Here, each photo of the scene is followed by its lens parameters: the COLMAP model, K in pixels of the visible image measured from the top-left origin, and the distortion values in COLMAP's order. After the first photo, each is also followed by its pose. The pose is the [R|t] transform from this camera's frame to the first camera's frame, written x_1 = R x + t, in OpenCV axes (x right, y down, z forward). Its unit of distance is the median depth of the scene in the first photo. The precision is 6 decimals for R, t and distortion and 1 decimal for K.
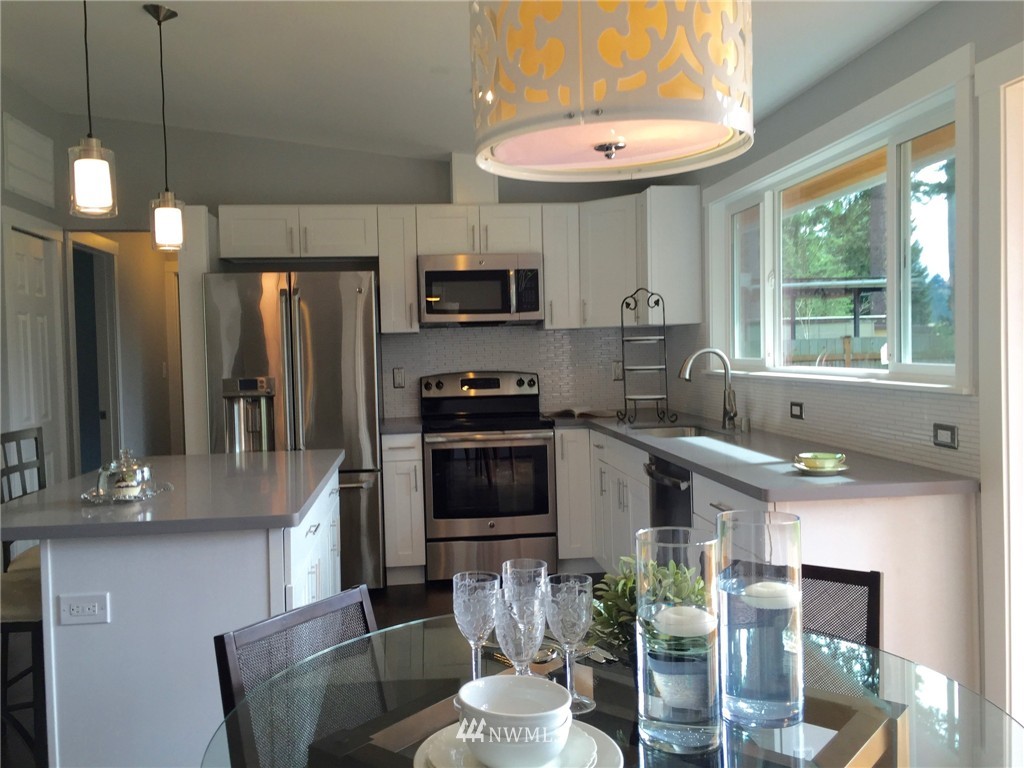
lens RADIAL K [[888.8, 0, 506.6], [0, 888.8, 382.6], [0, 0, 1]] dist [0.087377, -0.111553]
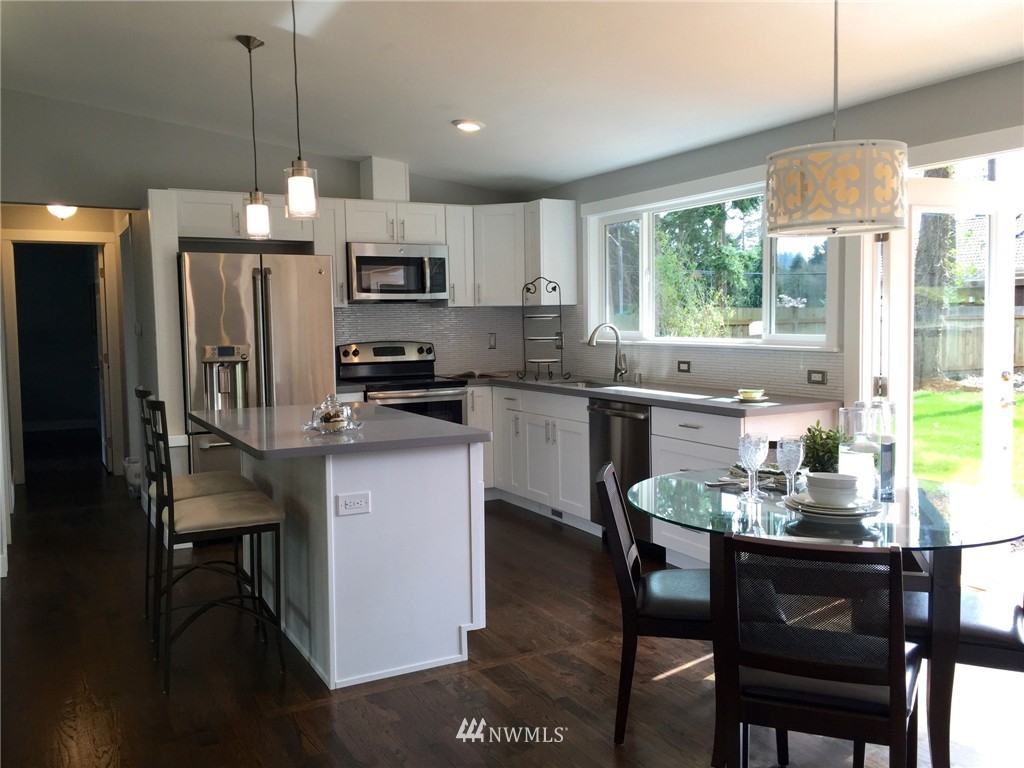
lens RADIAL K [[888.8, 0, 498.5], [0, 888.8, 377.0], [0, 0, 1]] dist [0.087377, -0.111553]
pose [[0.929754, -0.012109, 0.367982, -0.383263], [0.004165, 0.999741, 0.022373, 0.010817], [-0.368158, -0.019268, 0.929564, -0.189794]]
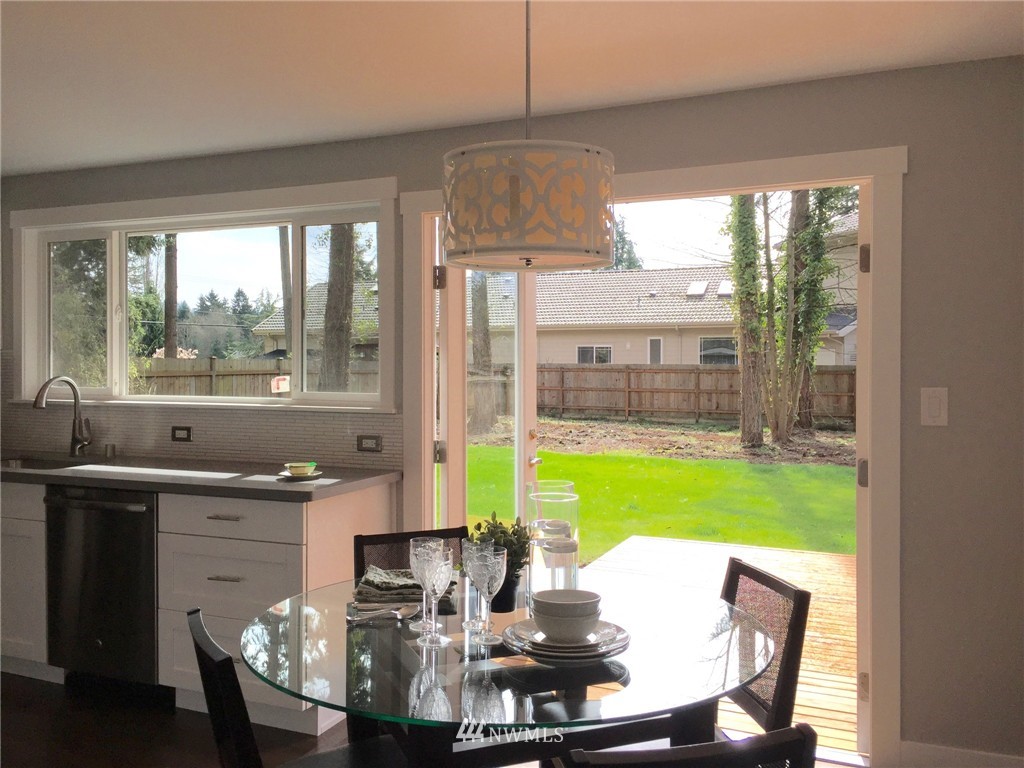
lens RADIAL K [[888.8, 0, 513.3], [0, 888.8, 376.3], [0, 0, 1]] dist [0.087377, -0.111553]
pose [[0.494566, 0.013917, 0.869029, -0.349043], [0.019130, 0.999455, -0.026893, -0.002281], [-0.868929, 0.029925, 0.494030, 0.060087]]
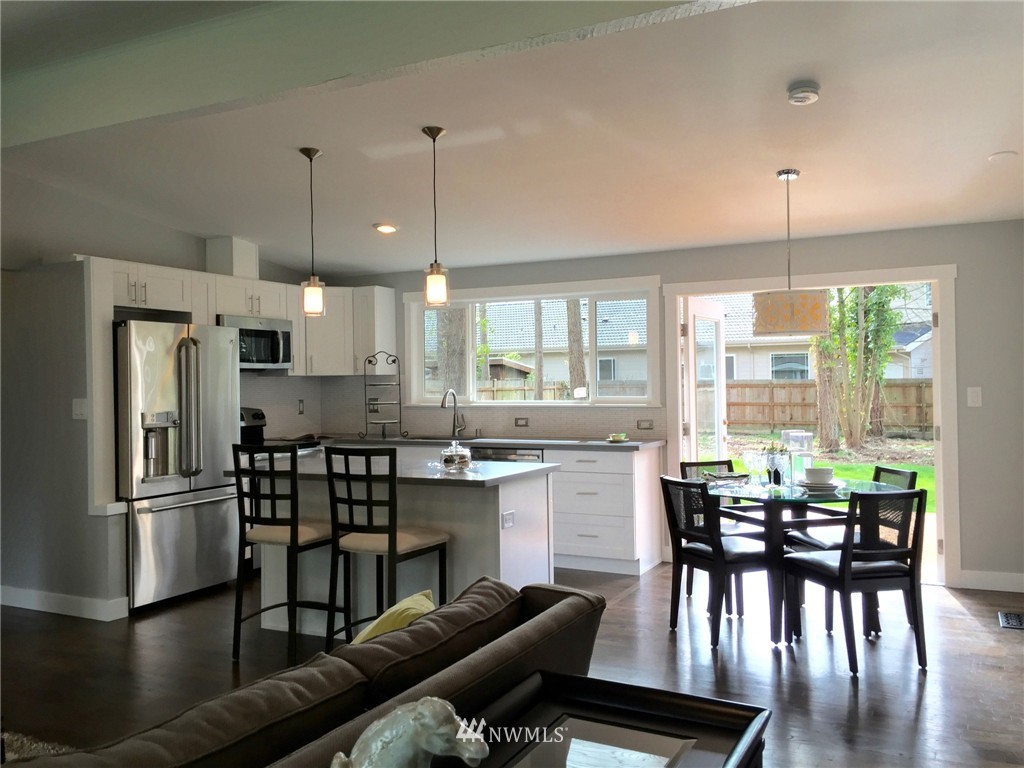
lens RADIAL K [[888.8, 0, 502.4], [0, 888.8, 370.0], [0, 0, 1]] dist [0.087377, -0.111553]
pose [[0.554640, 0.030264, 0.831540, -1.006953], [0.029943, 0.997965, -0.056293, 0.019670], [-0.831552, 0.056121, 0.552605, -0.026728]]
